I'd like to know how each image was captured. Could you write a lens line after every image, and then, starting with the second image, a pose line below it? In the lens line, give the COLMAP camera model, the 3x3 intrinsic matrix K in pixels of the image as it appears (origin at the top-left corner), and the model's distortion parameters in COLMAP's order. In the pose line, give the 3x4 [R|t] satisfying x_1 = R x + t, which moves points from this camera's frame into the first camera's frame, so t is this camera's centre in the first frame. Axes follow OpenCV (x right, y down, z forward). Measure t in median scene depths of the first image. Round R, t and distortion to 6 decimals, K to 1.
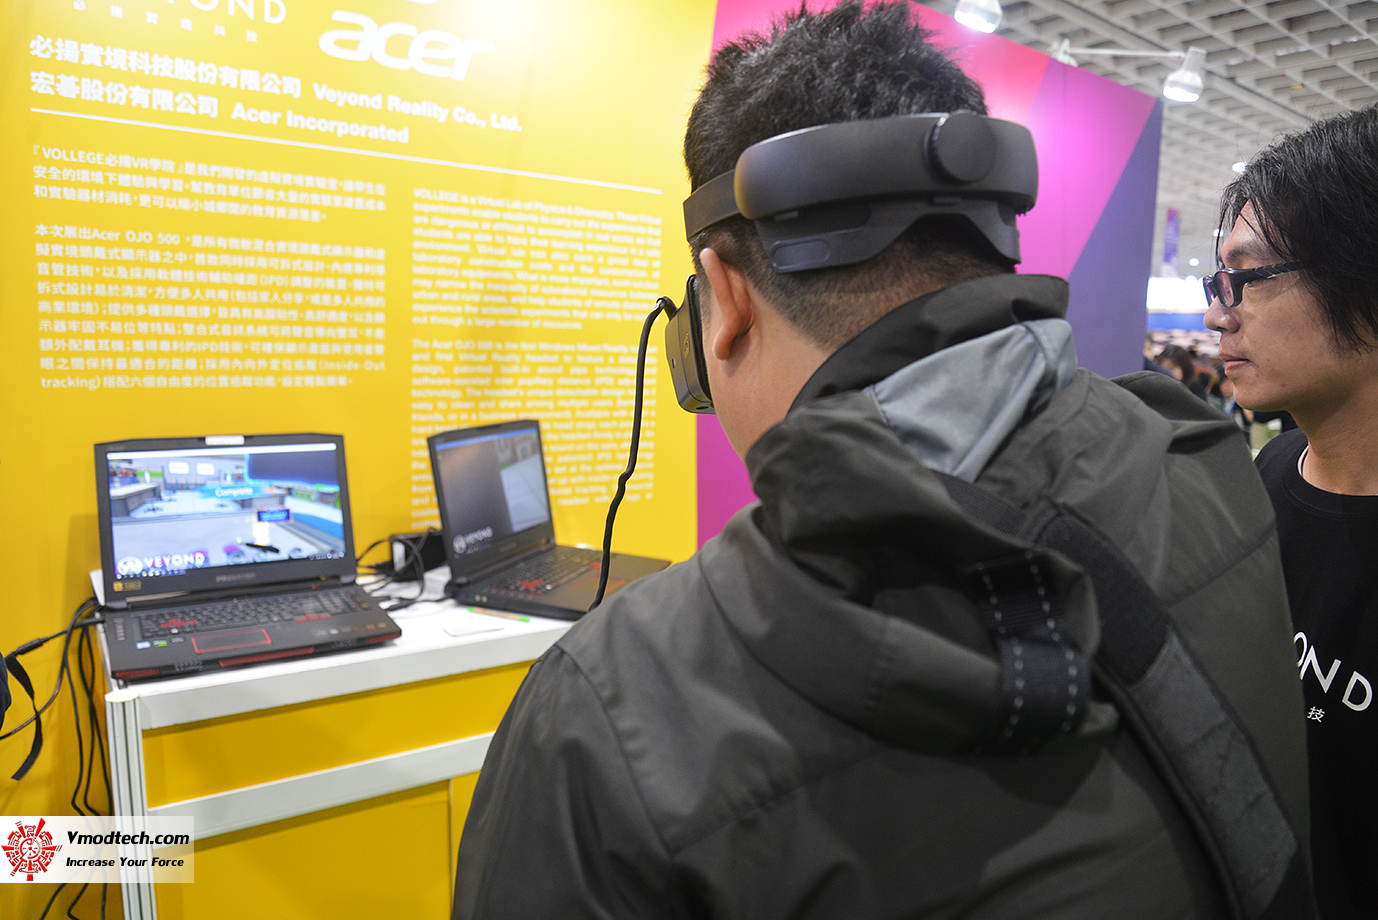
lens RADIAL K [[949.8, 0, 685.5], [0, 949.8, 464.6], [0, 0, 1]] dist [-0.083349, 0.033630]
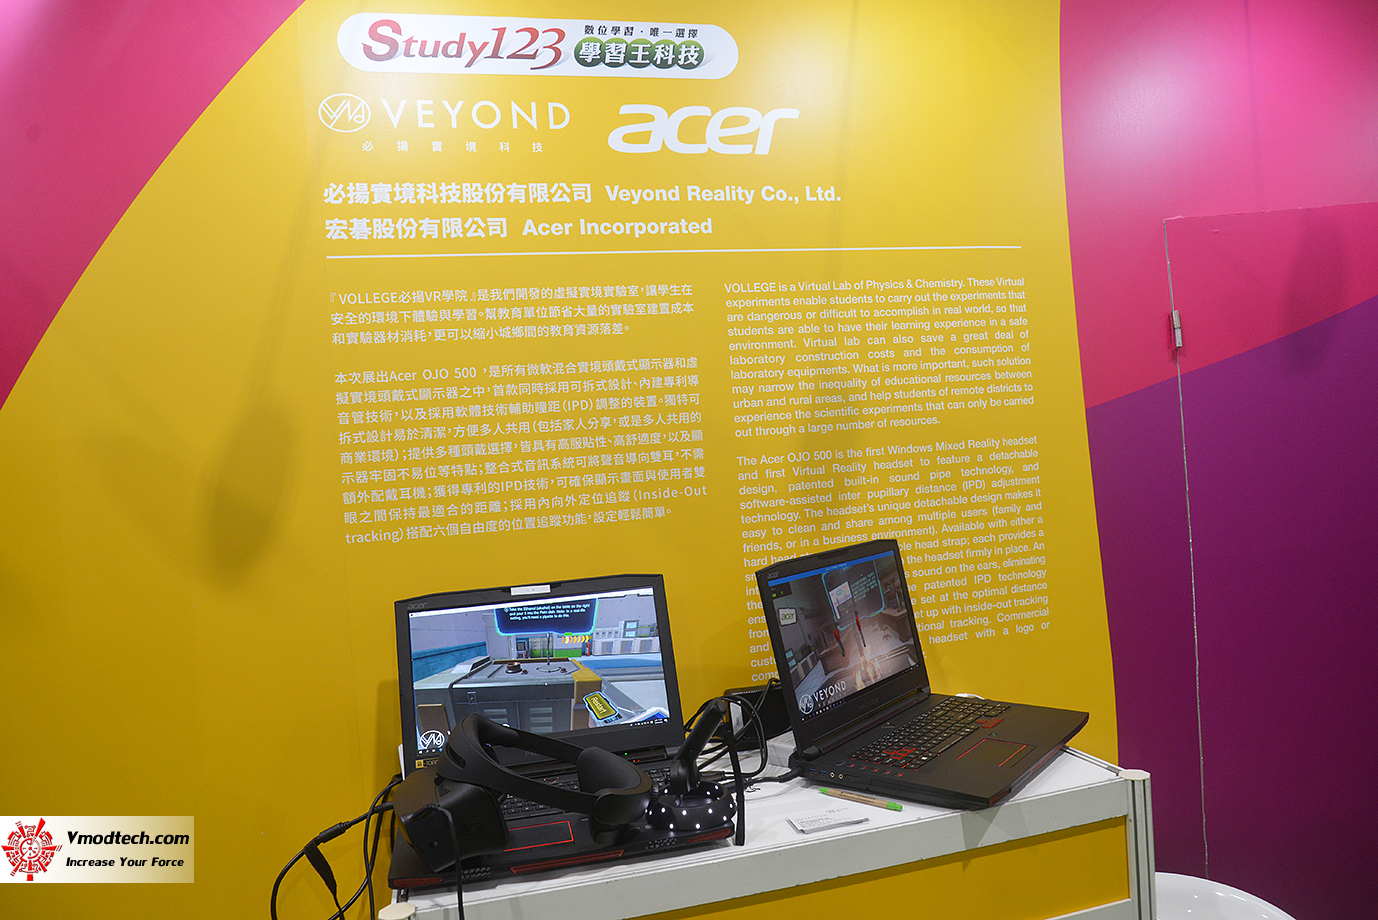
lens RADIAL K [[949.8, 0, 685.5], [0, 949.8, 464.6], [0, 0, 1]] dist [-0.083349, 0.033630]
pose [[0.924452, -0.105842, -0.366315, -0.019976], [0.057461, 0.988401, -0.140574, -0.008296], [0.376945, 0.108905, 0.919811, 0.203264]]
